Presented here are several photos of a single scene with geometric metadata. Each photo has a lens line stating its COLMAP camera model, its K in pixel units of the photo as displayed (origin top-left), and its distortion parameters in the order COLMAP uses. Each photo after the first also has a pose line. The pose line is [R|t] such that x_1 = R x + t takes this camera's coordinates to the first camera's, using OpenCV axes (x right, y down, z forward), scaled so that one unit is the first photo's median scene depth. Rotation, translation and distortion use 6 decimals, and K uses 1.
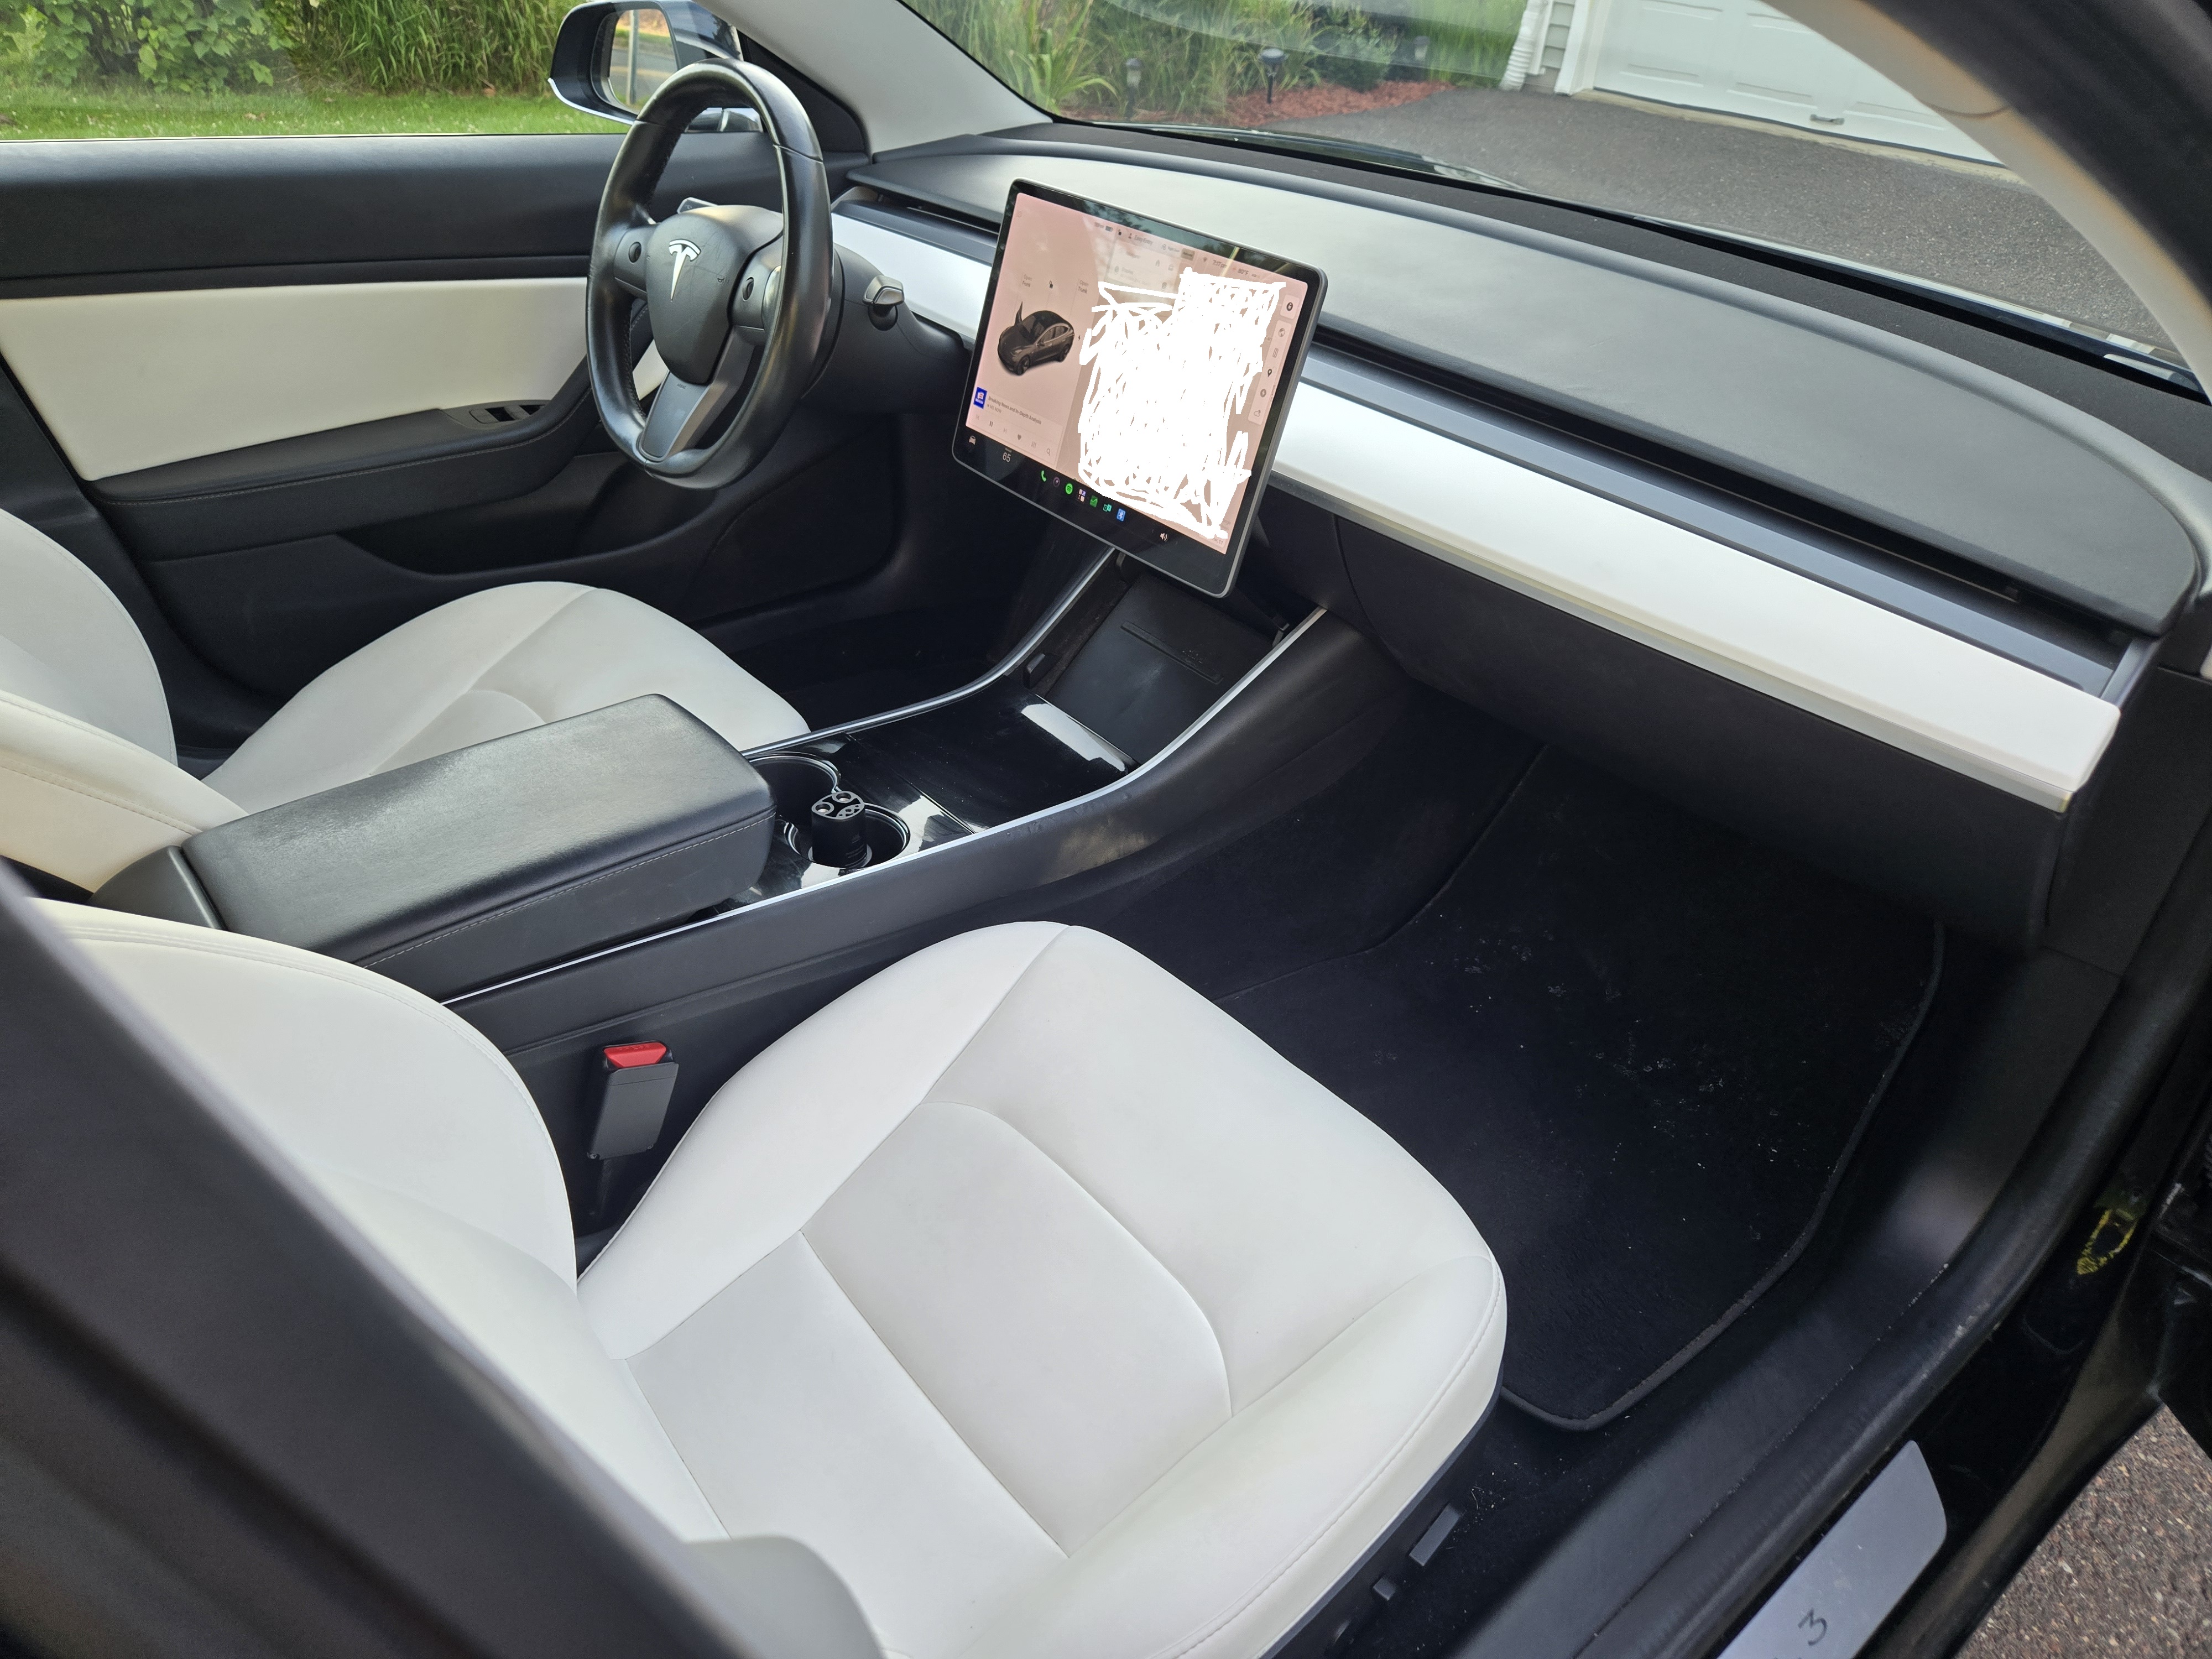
lens RADIAL K [[1481.0, 0, 1106.0], [0, 1481.0, 829.5], [0, 0, 1]] dist [0.081834, -0.052635]
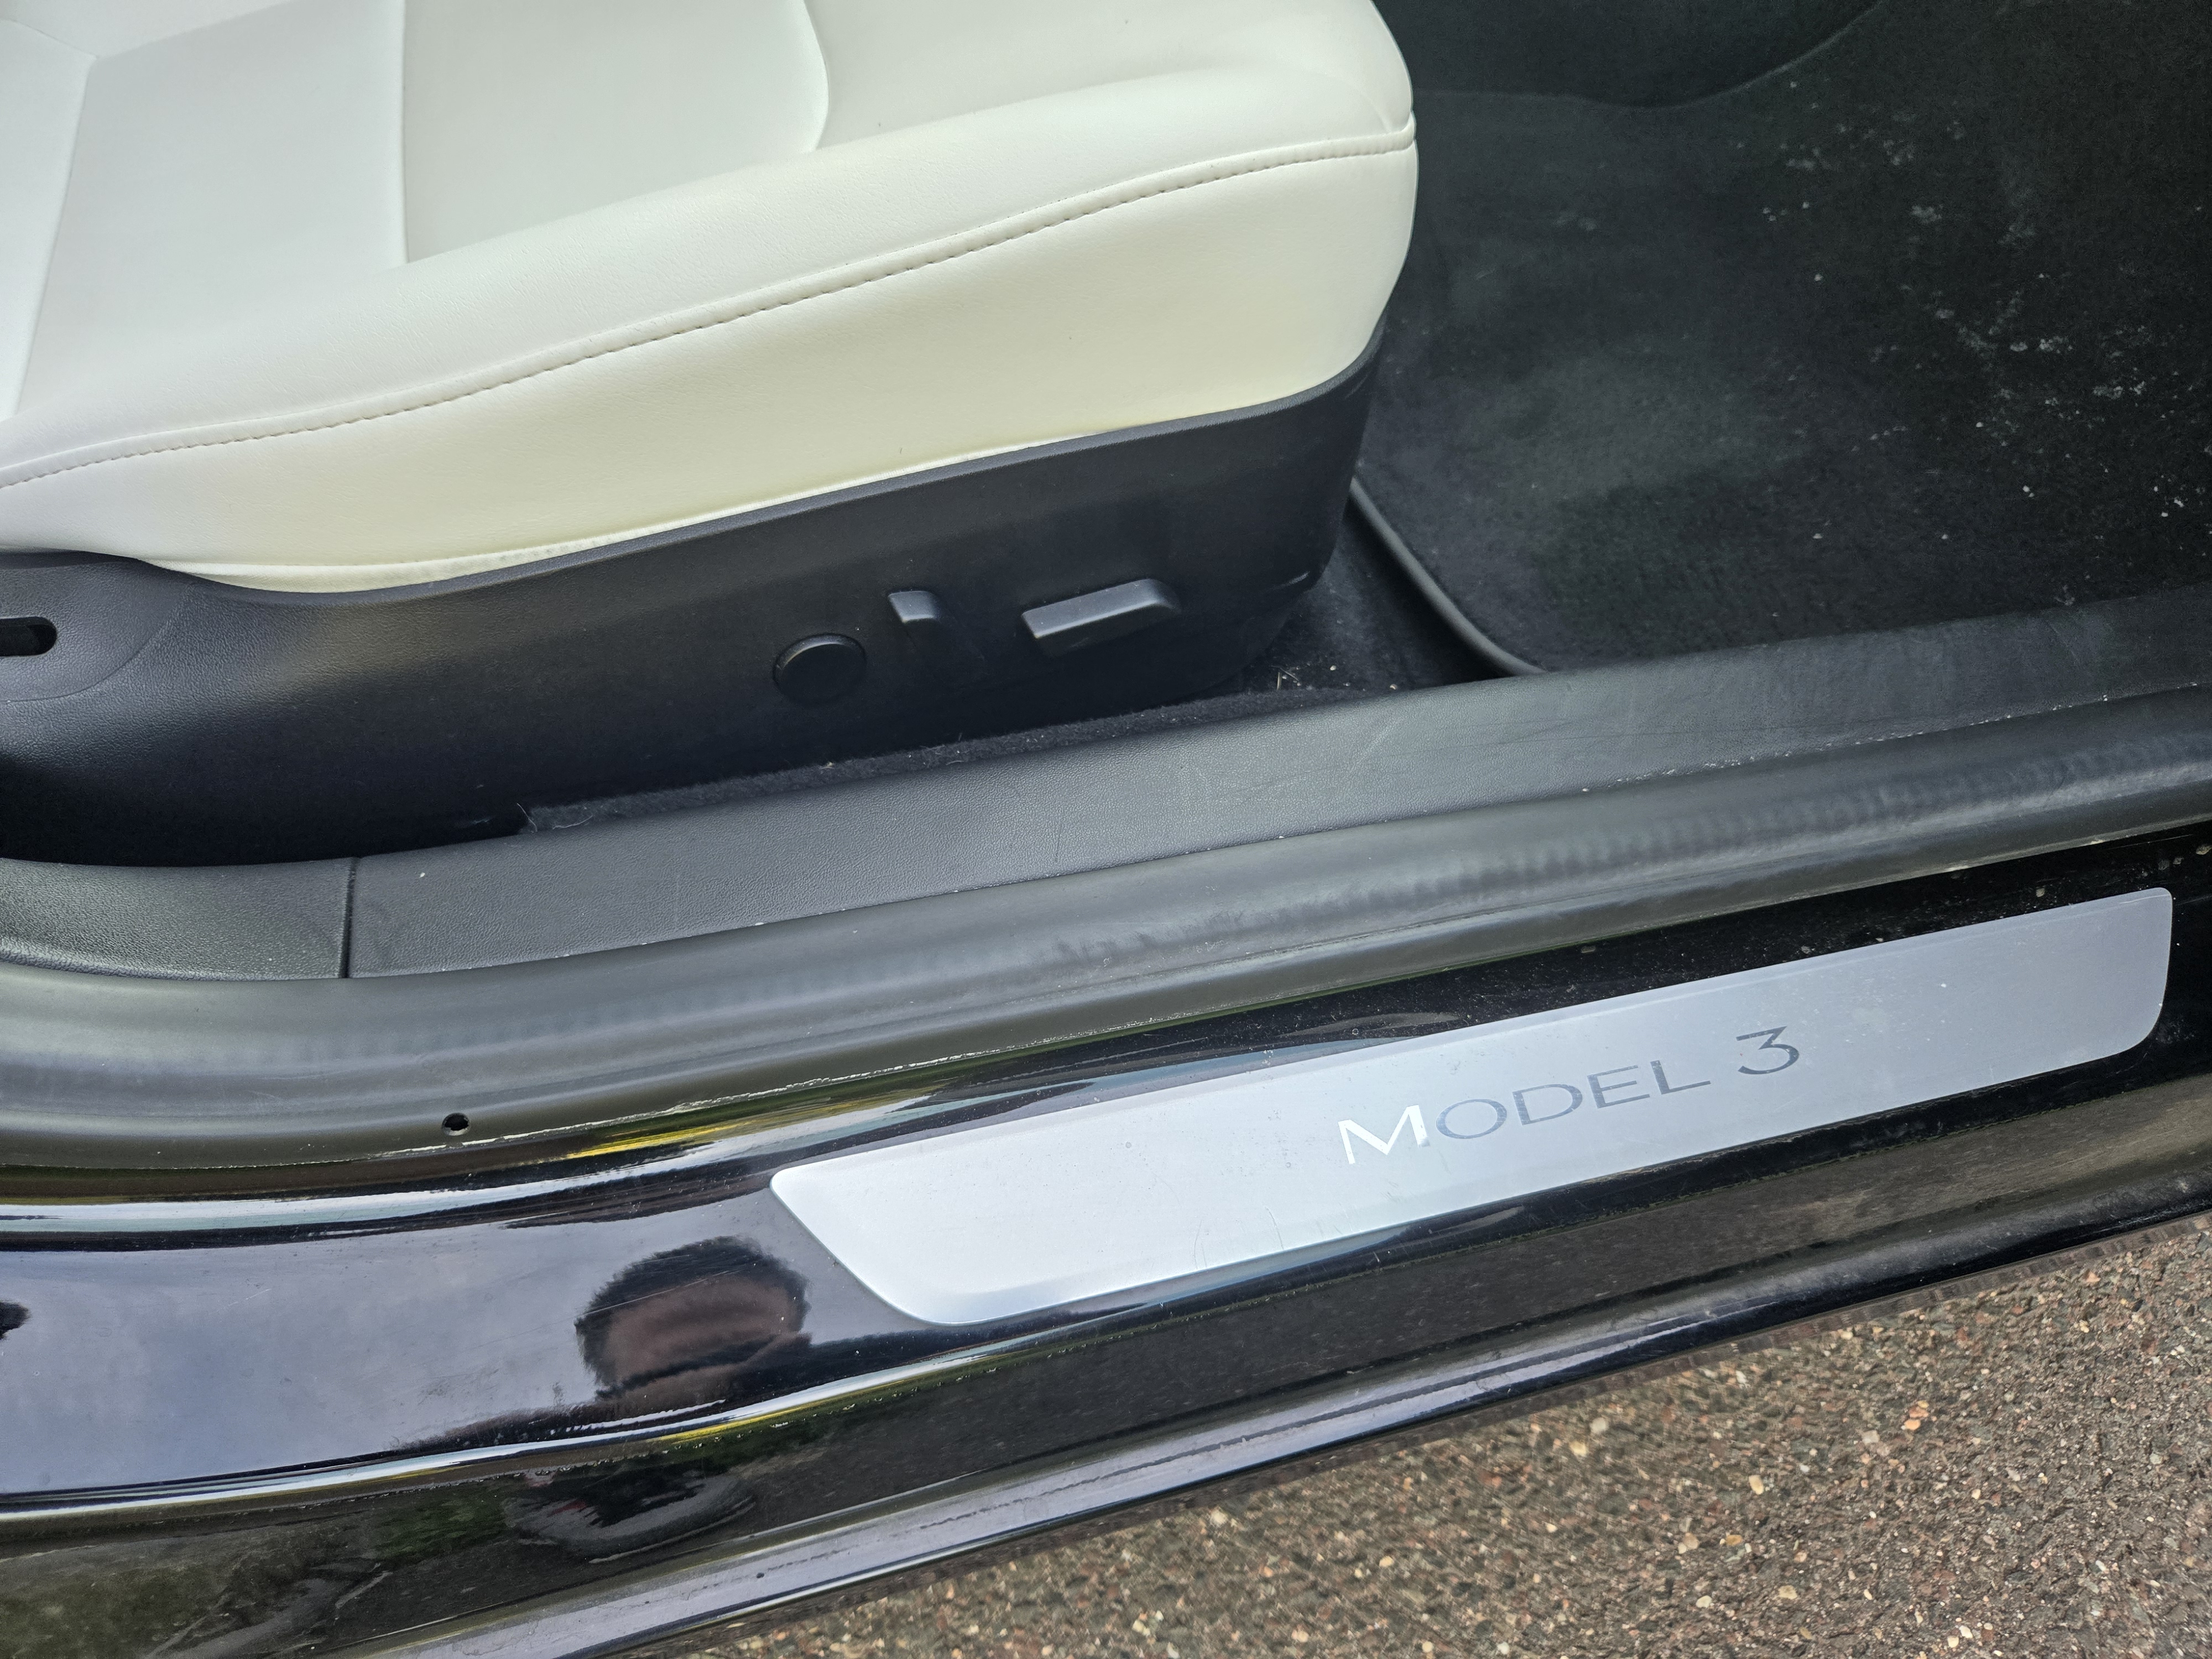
lens RADIAL K [[1481.0, 0, 1106.0], [0, 1481.0, 829.5], [0, 0, 1]] dist [0.081834, -0.052635]
pose [[0.916619, 0.342556, -0.206071, 0.335973], [-0.267592, 0.908728, 0.320326, 0.349649], [0.296992, -0.238474, 0.924622, 0.473448]]
